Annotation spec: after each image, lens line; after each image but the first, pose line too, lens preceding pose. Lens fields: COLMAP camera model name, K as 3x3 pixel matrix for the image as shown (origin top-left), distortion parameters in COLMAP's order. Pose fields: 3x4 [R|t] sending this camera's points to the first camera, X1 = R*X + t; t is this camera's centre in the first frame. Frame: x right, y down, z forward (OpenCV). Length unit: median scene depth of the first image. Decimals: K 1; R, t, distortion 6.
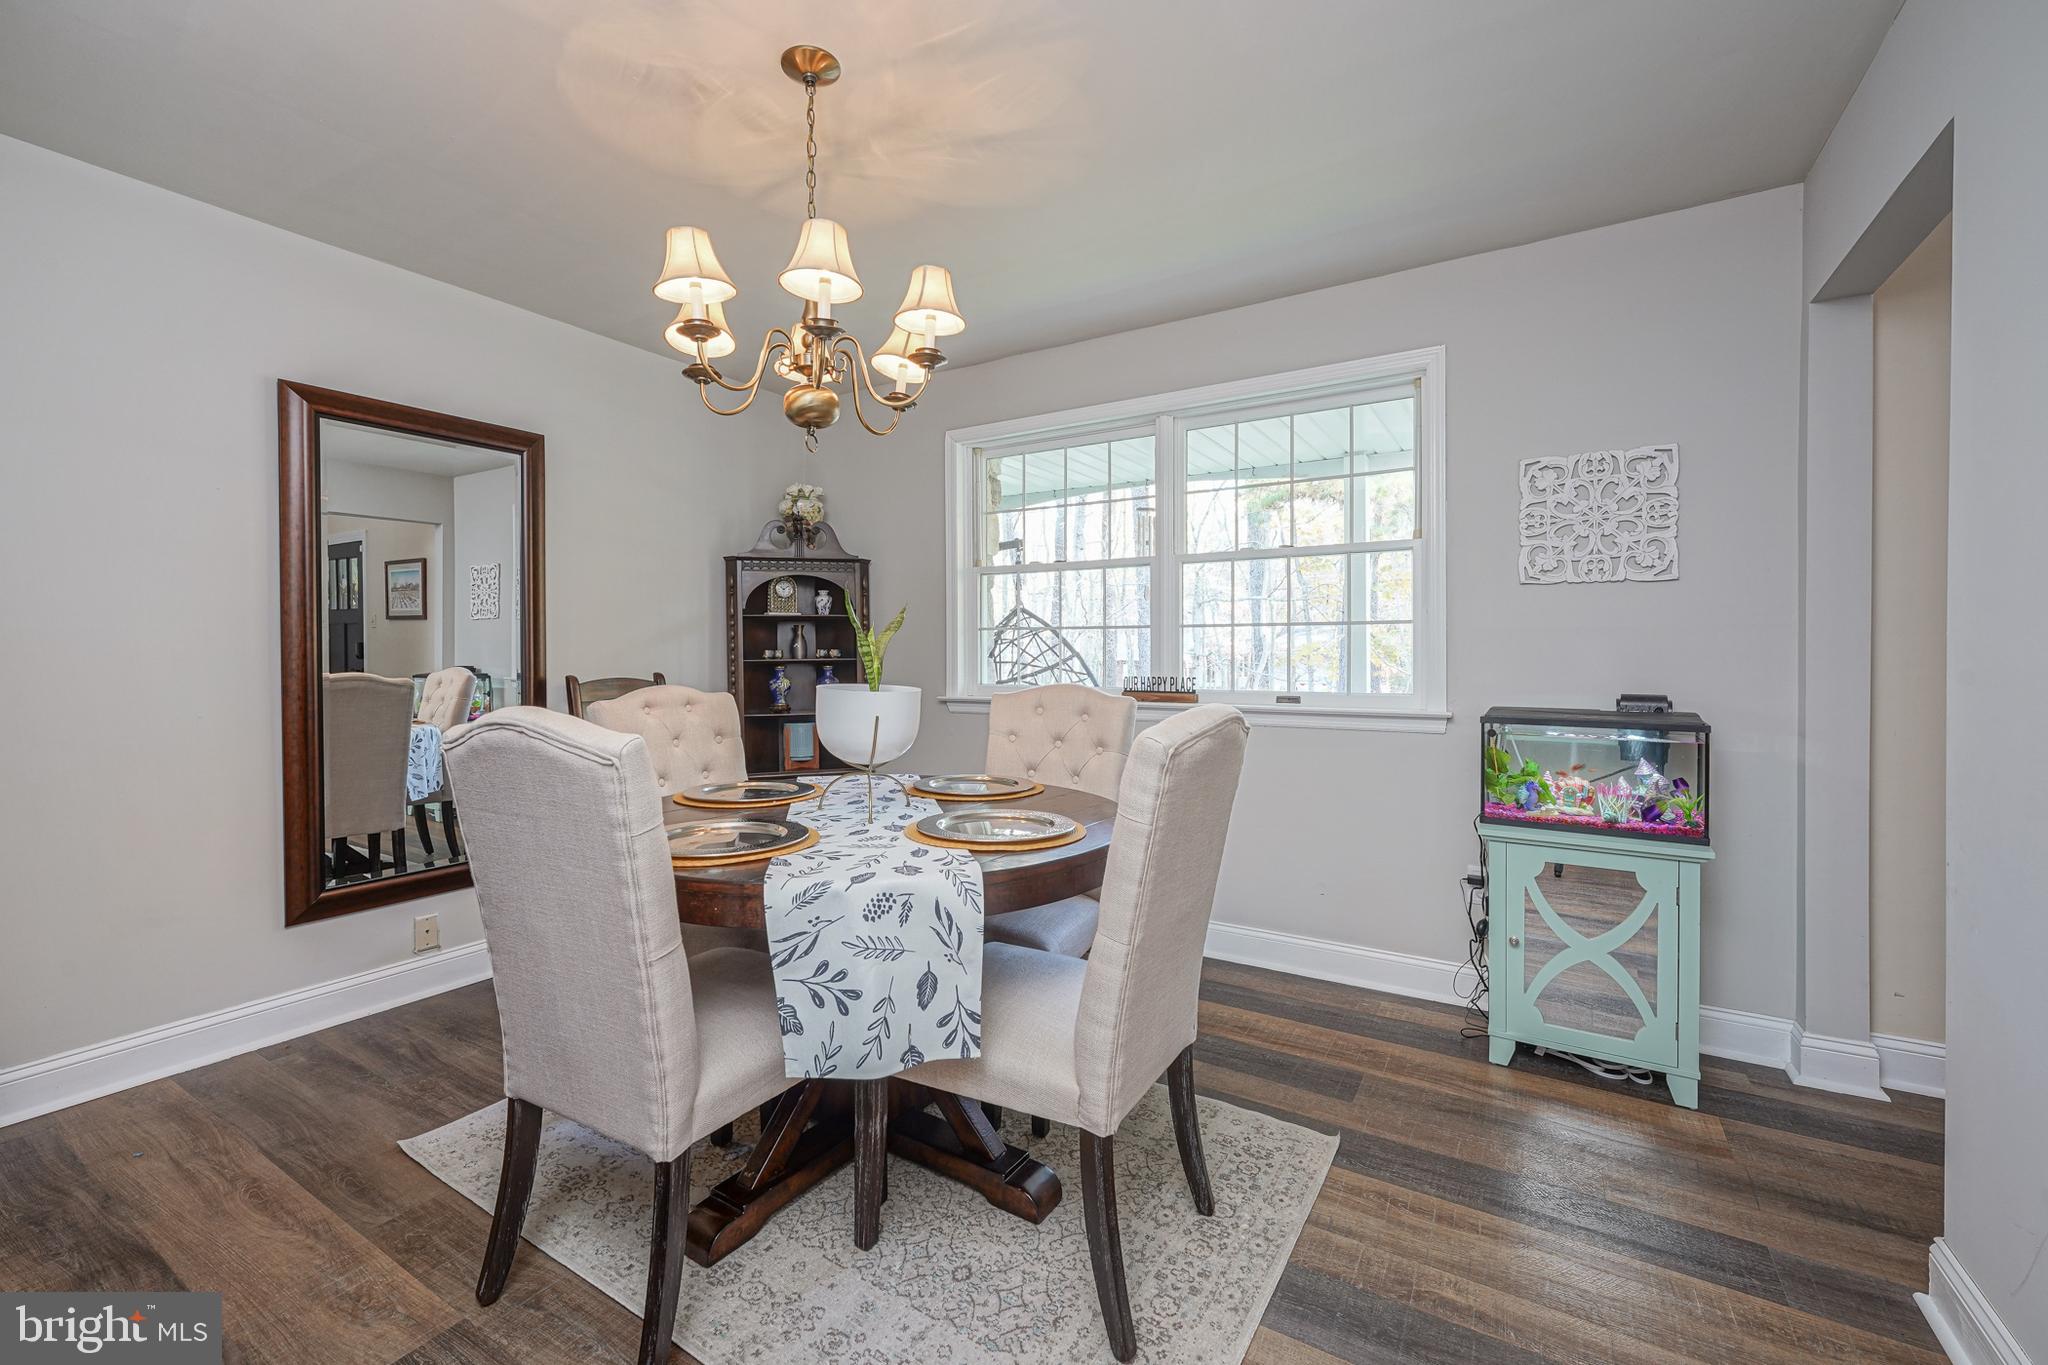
lens RADIAL K [[837.4, 0, 1023.3], [0, 837.4, 673.1], [0, 0, 1]] dist [0.003198, 0.000379]
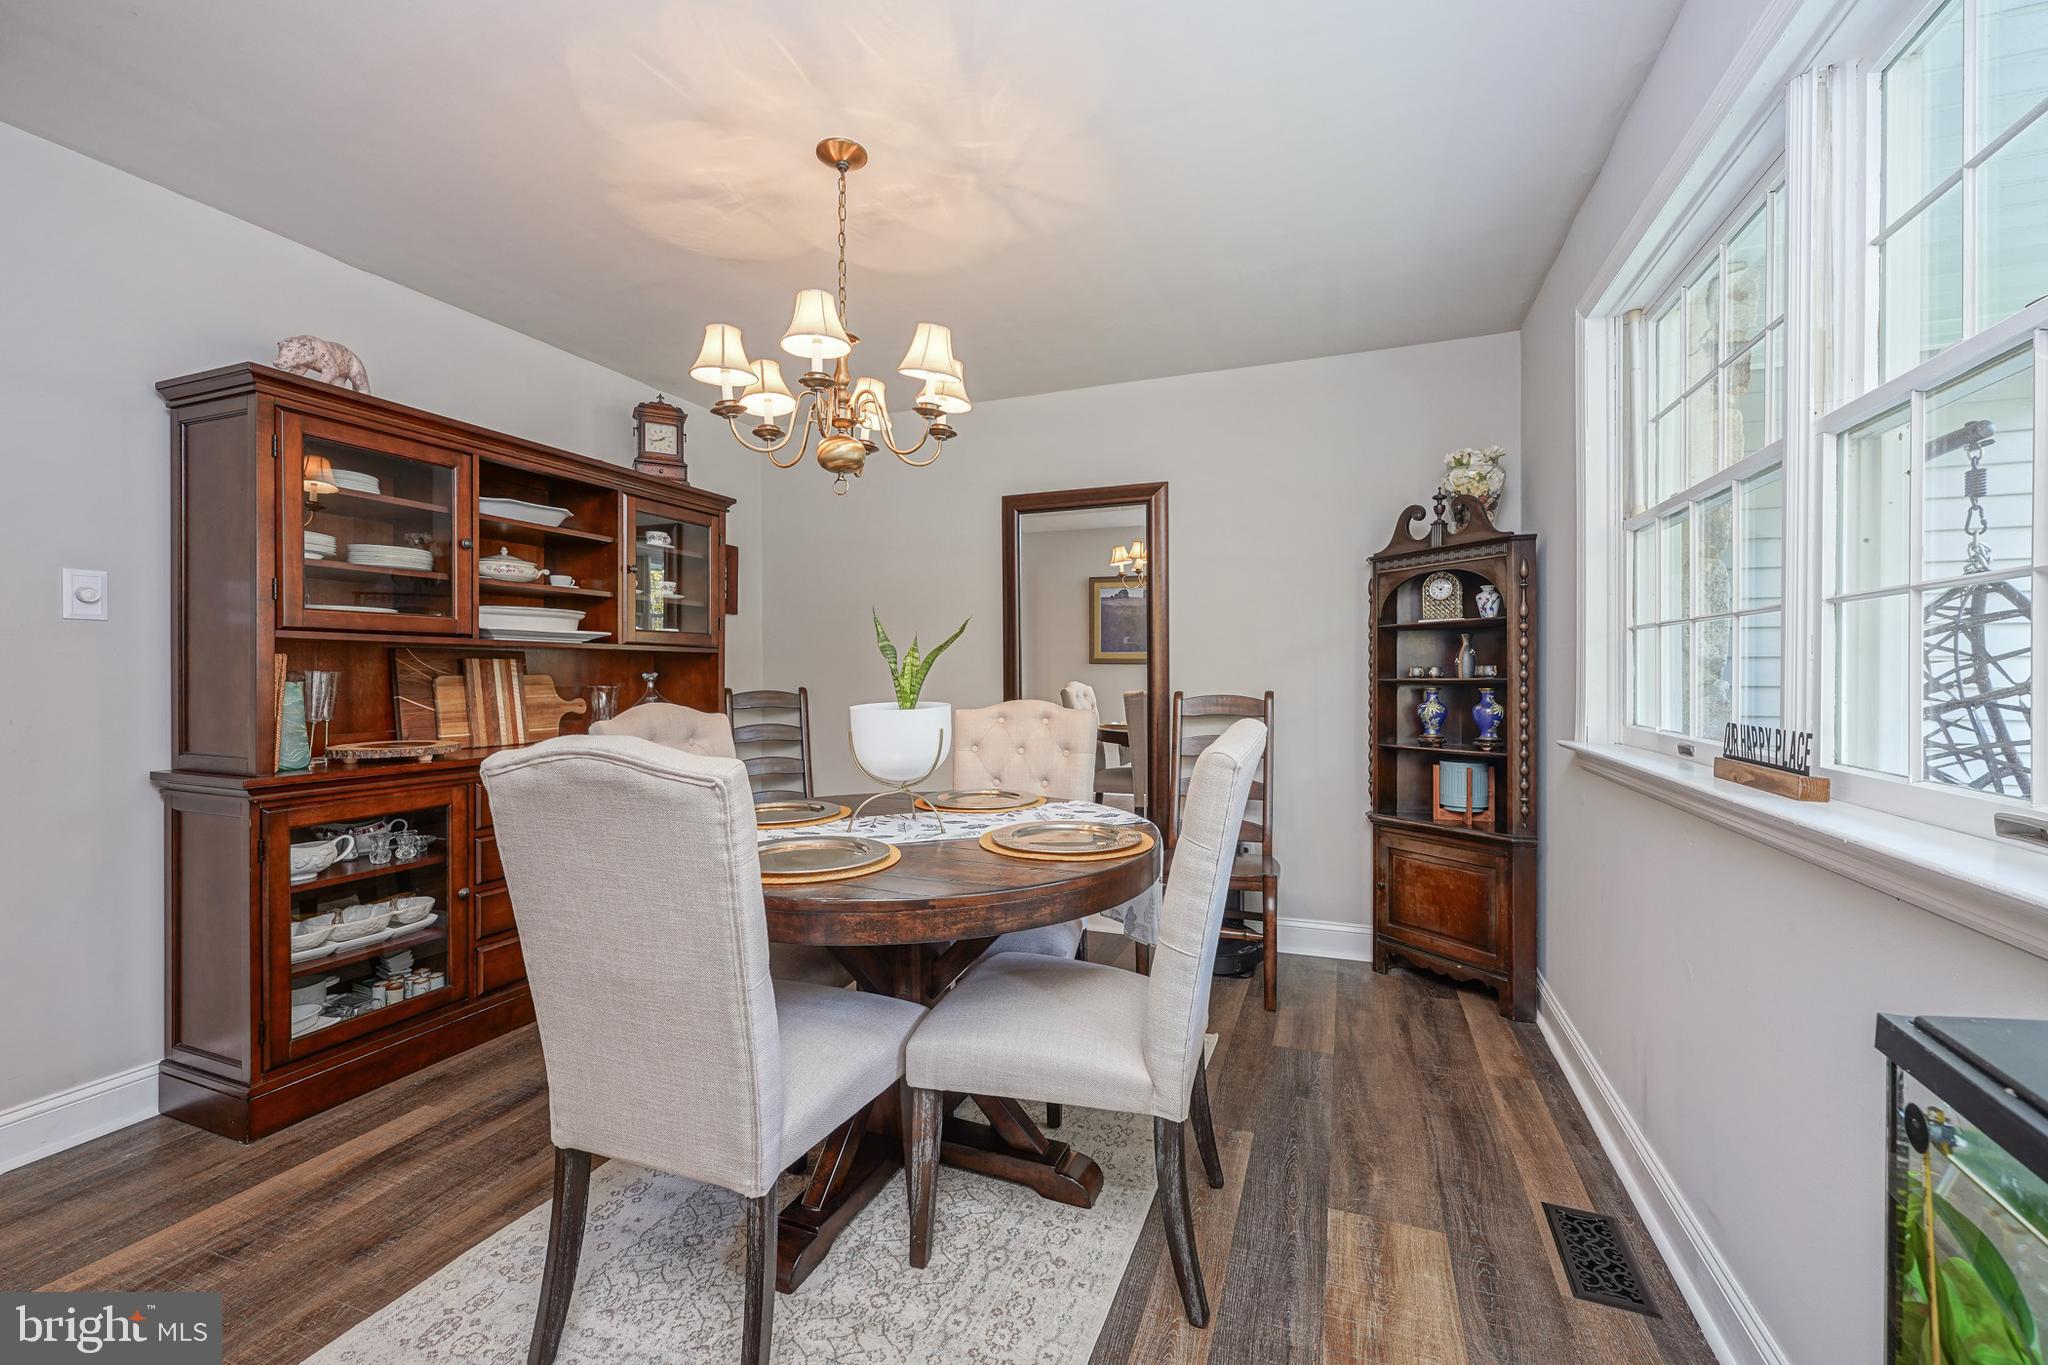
lens RADIAL K [[836.3, 0, 1024.0], [0, 836.3, 682.5], [0, 0, 1]] dist [0.000593, 0.000059]
pose [[0.183443, 0.014443, -0.982924, 0.932389], [-0.019637, 0.999746, 0.011025, -0.028632], [0.982834, 0.017279, 0.183680, 1.066527]]
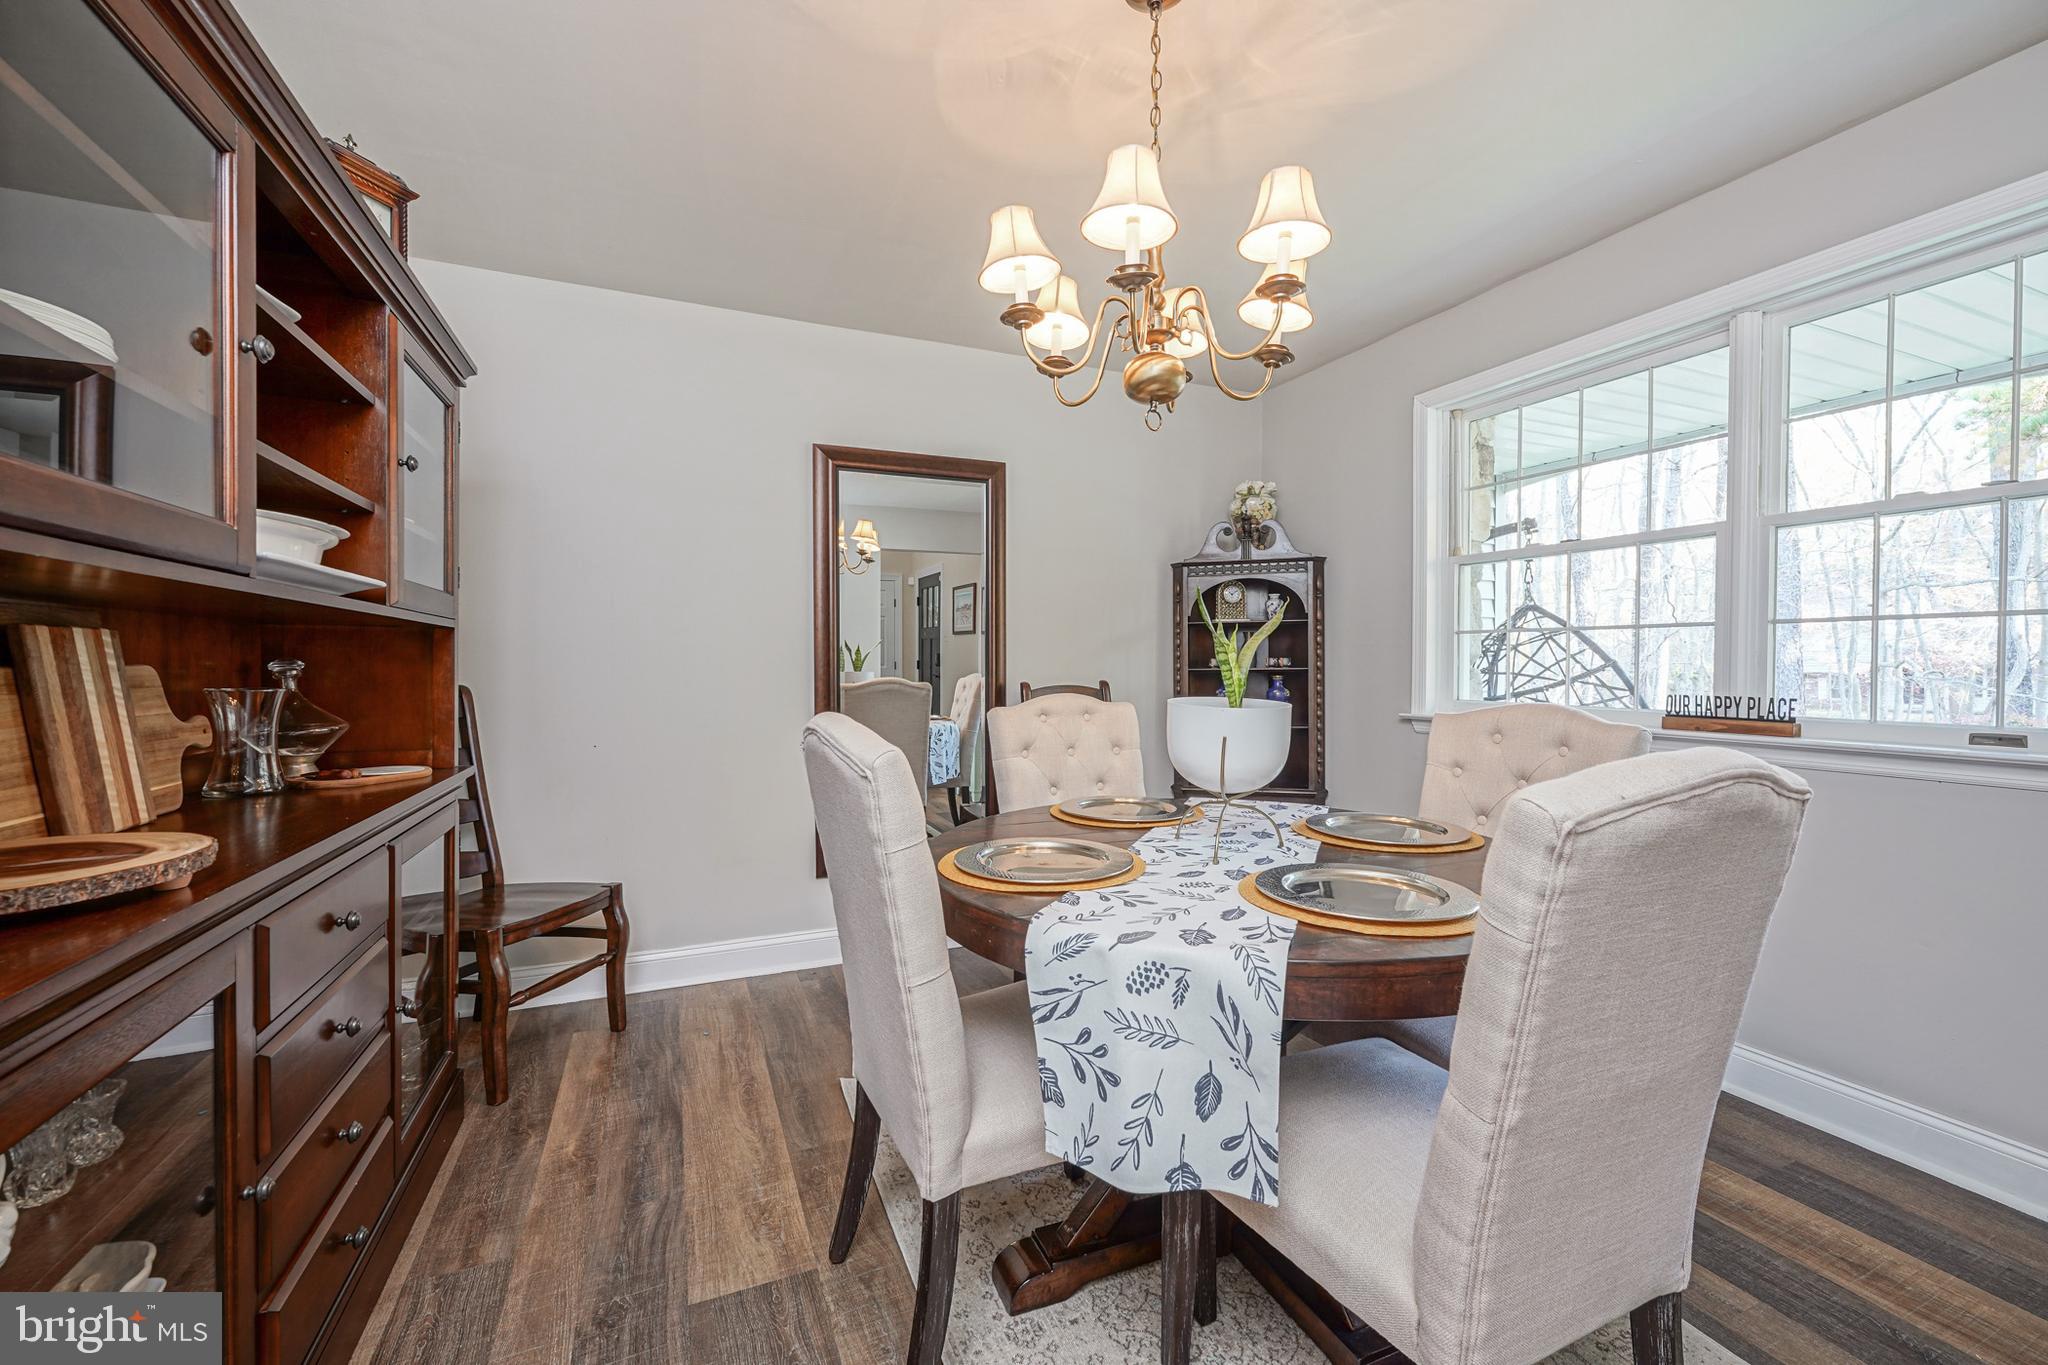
lens RADIAL K [[831.2, 0, 1043.1], [0, 831.2, 687.2], [0, 0, 1]] dist [0.000252, 0.000354]
pose [[0.828866, 0.017653, -0.559169, 0.146310], [-0.014002, 0.999844, 0.010810, -0.004800], [0.559273, -0.001130, 0.828983, 0.225837]]
